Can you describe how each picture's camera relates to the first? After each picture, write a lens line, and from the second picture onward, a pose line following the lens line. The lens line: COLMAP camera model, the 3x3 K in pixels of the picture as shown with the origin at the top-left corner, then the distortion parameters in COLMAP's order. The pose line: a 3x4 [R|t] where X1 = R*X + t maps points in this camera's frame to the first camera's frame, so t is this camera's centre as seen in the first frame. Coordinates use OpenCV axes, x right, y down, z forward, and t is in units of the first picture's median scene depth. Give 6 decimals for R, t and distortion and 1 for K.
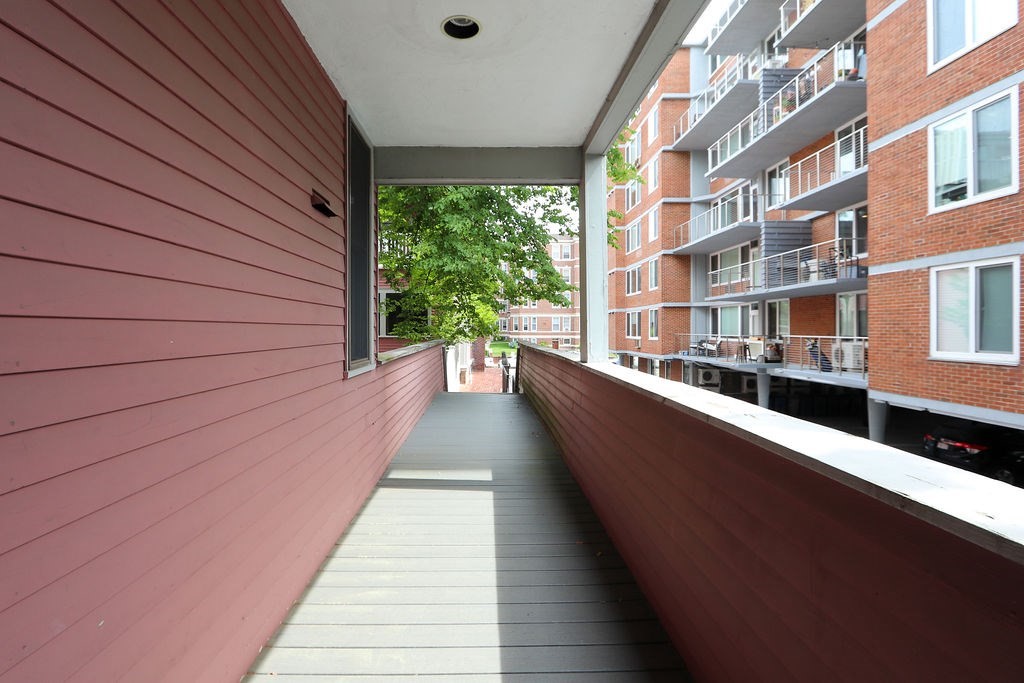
lens RADIAL K [[484.0, 0, 516.6], [0, 484.0, 328.2], [0, 0, 1]] dist [-0.014891, 0.001382]
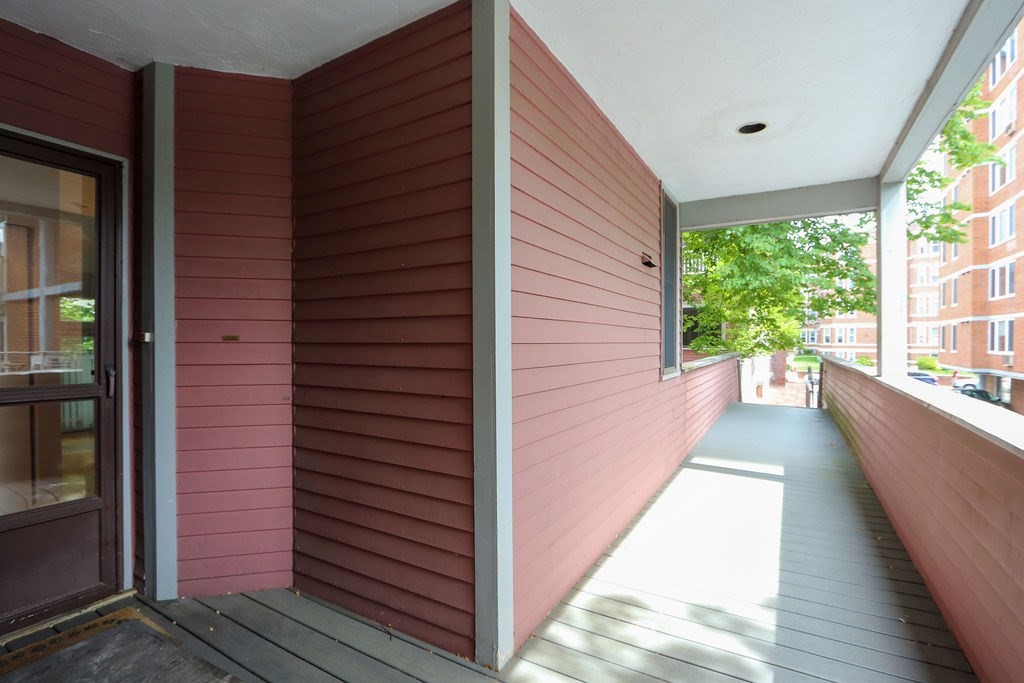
lens RADIAL K [[474.7, 0, 511.0], [0, 474.7, 352.3], [0, 0, 1]] dist [-0.000072, -0.013862]
pose [[0.824524, 0.012358, -0.565691, 0.026258], [0.002397, 0.999676, 0.025333, -0.005589], [0.565821, -0.022243, 0.824228, -0.151827]]
